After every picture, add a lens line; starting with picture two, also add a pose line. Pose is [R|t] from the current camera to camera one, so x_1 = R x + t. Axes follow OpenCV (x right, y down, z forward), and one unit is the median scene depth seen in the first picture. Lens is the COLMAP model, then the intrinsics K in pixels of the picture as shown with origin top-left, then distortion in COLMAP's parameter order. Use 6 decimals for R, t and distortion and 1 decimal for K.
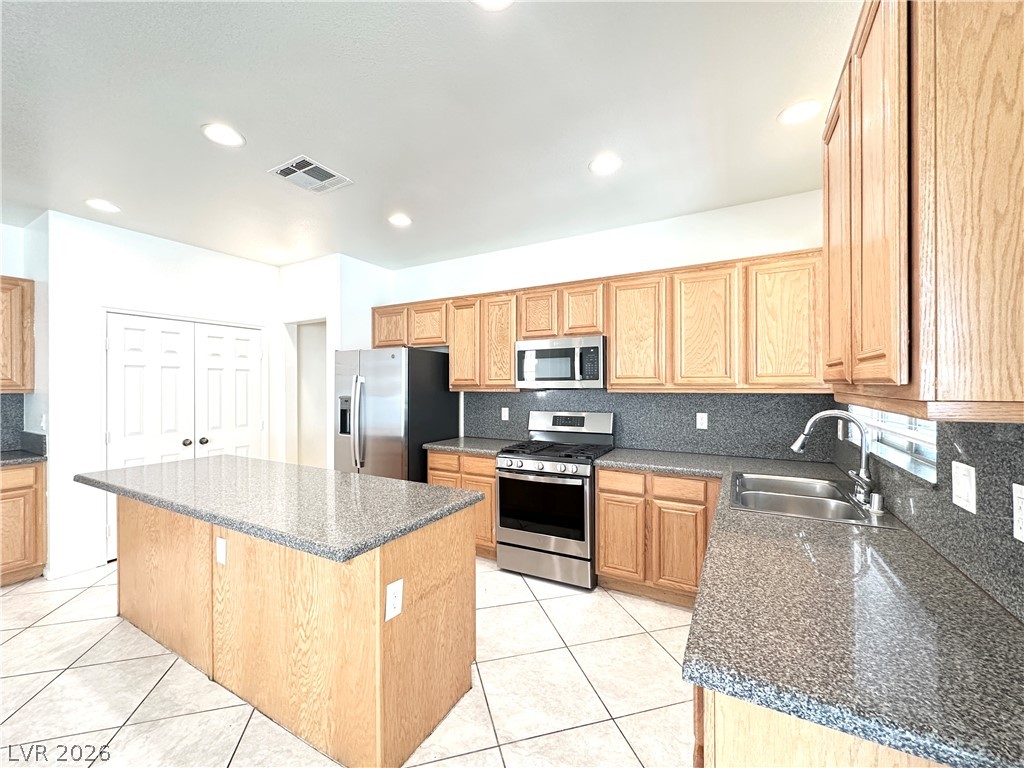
lens RADIAL K [[409.5, 0, 511.5], [0, 409.5, 385.9], [0, 0, 1]] dist [-0.004611, 0.000571]
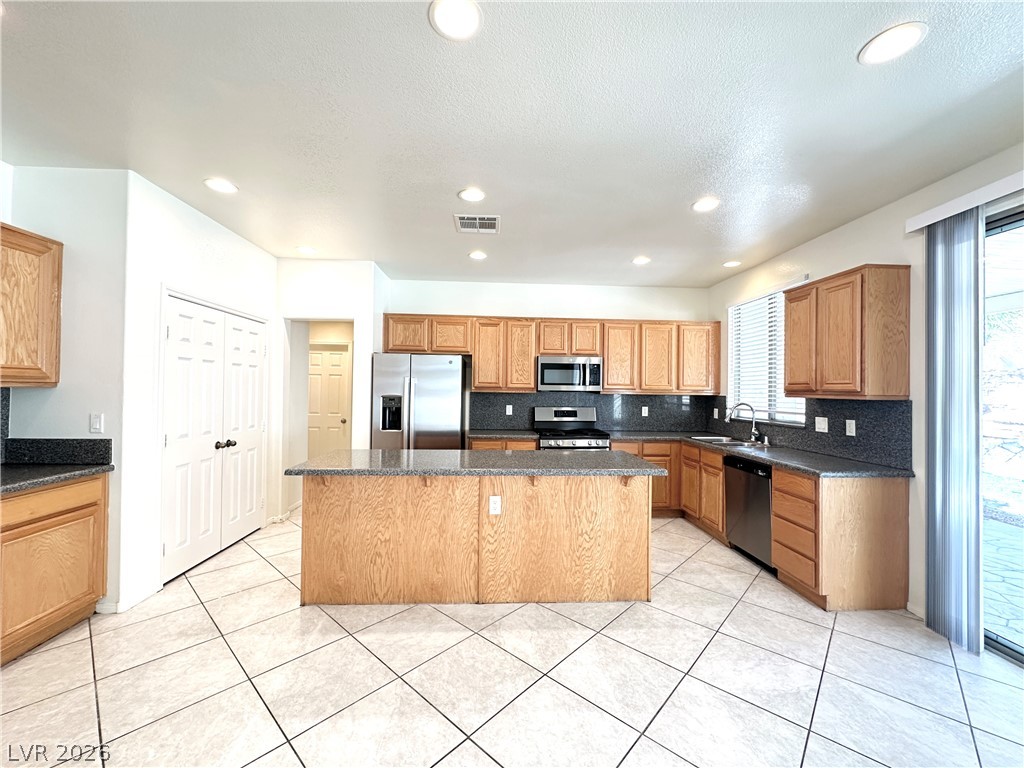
lens RADIAL K [[409.5, 0, 511.0], [0, 409.5, 385.9], [0, 0, 1]] dist [-0.004611, 0.000571]
pose [[0.845642, 0.020363, 0.533363, -0.881600], [-0.015657, 0.999788, -0.013345, 0.012093], [-0.533521, 0.002934, 0.845781, -0.123723]]
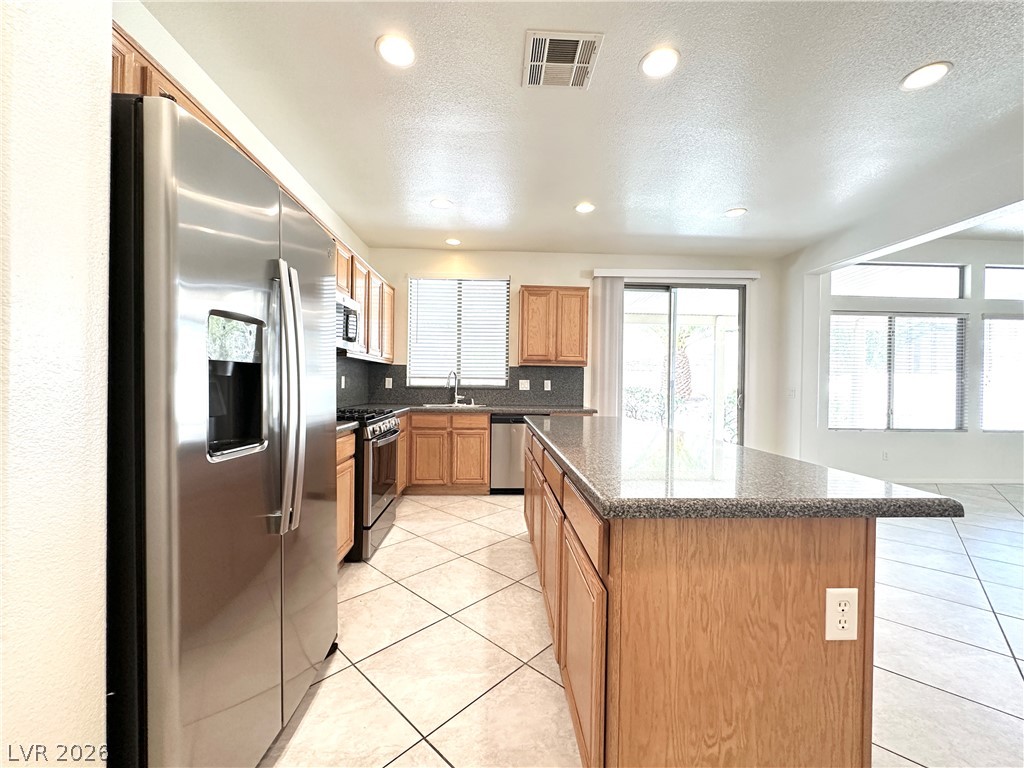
lens RADIAL K [[409.5, 0, 513.0], [0, 409.5, 387.4], [0, 0, 1]] dist [-0.004611, 0.000571]
pose [[-0.527897, -0.010875, 0.849239, -0.905427], [-0.010383, 0.999926, 0.006351, 0.086606], [-0.849245, -0.005465, -0.527970, 1.208755]]
